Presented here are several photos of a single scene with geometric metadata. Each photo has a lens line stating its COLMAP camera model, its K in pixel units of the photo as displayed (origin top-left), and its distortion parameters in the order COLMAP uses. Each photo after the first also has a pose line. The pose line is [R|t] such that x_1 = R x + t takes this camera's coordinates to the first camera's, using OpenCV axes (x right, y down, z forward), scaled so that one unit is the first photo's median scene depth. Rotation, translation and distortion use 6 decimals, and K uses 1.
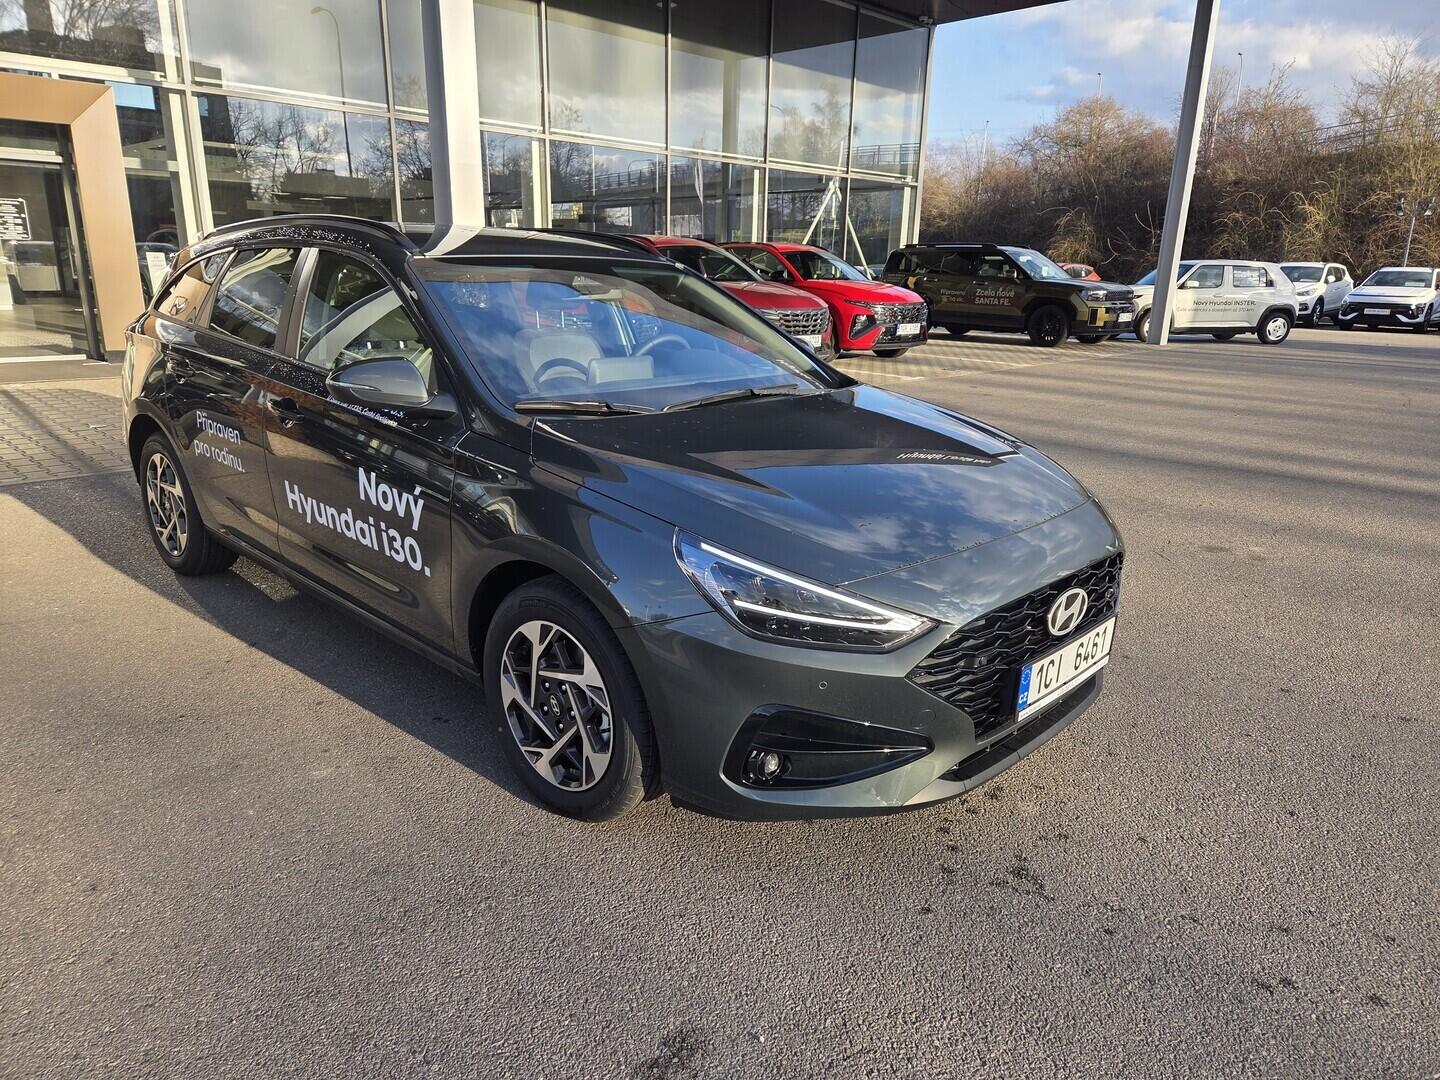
lens RADIAL K [[957.3, 0, 720.0], [0, 957.3, 540.0], [0, 0, 1]] dist [0.059754, -0.042818]
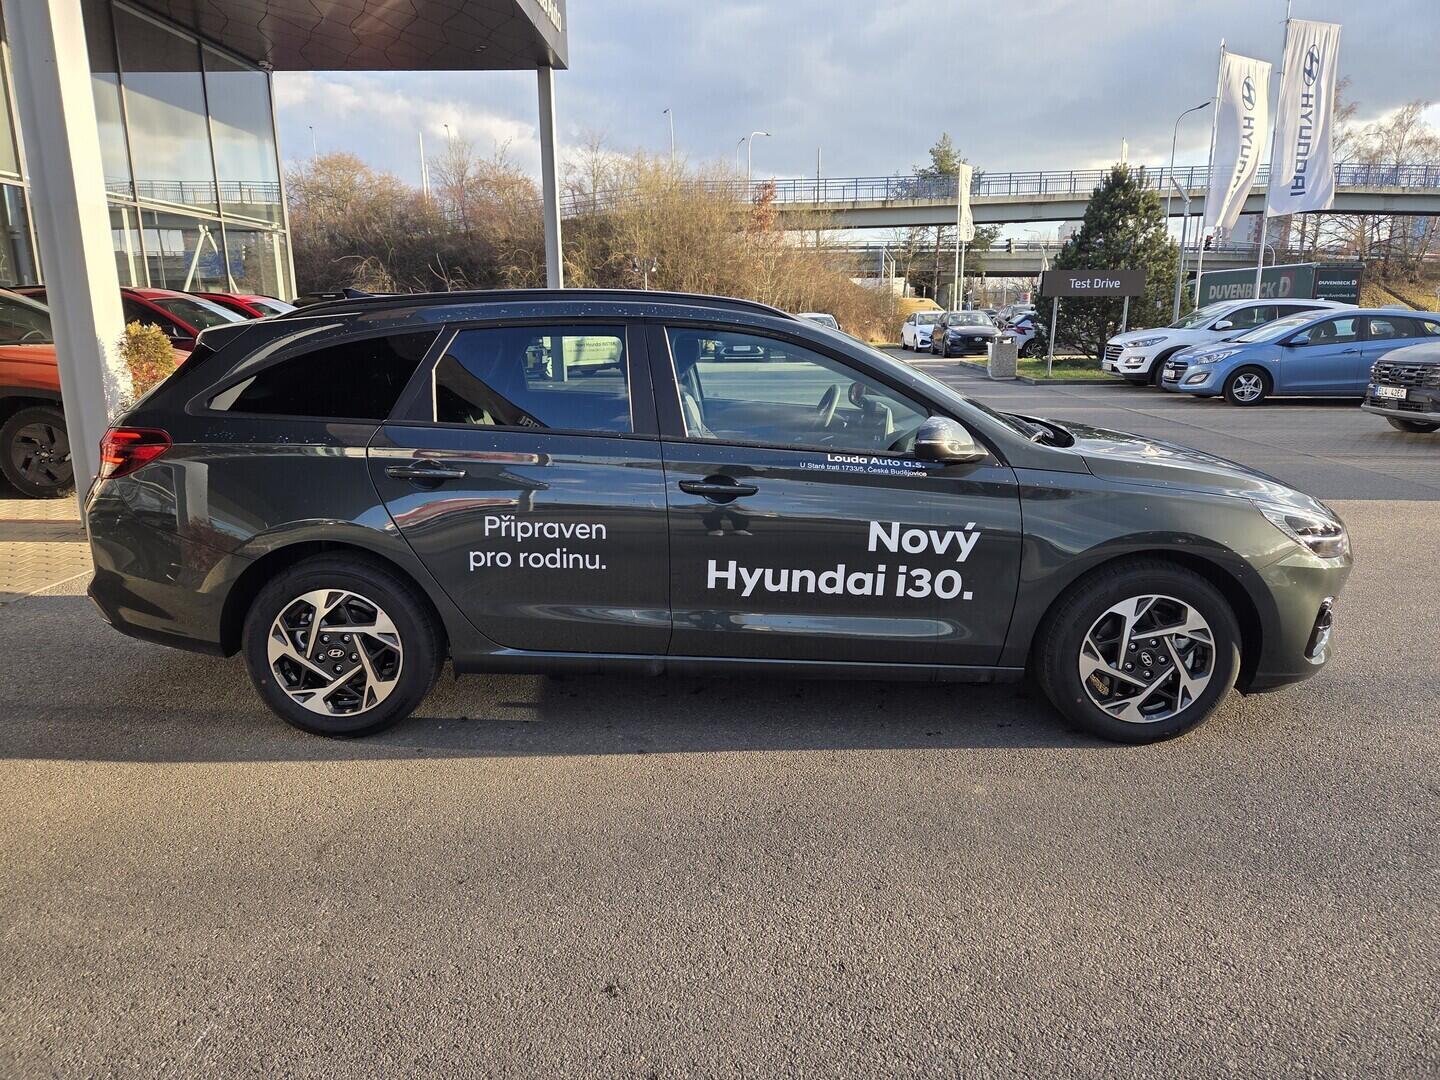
lens RADIAL K [[962.1, 0, 720.7], [0, 962.1, 513.1], [0, 0, 1]] dist [0.079527, -0.073716]
pose [[0.733379, -0.157970, 0.661211, -0.311719], [0.204714, 0.978798, 0.006787, -0.032479], [-0.648264, 0.130382, 0.750169, 0.076147]]
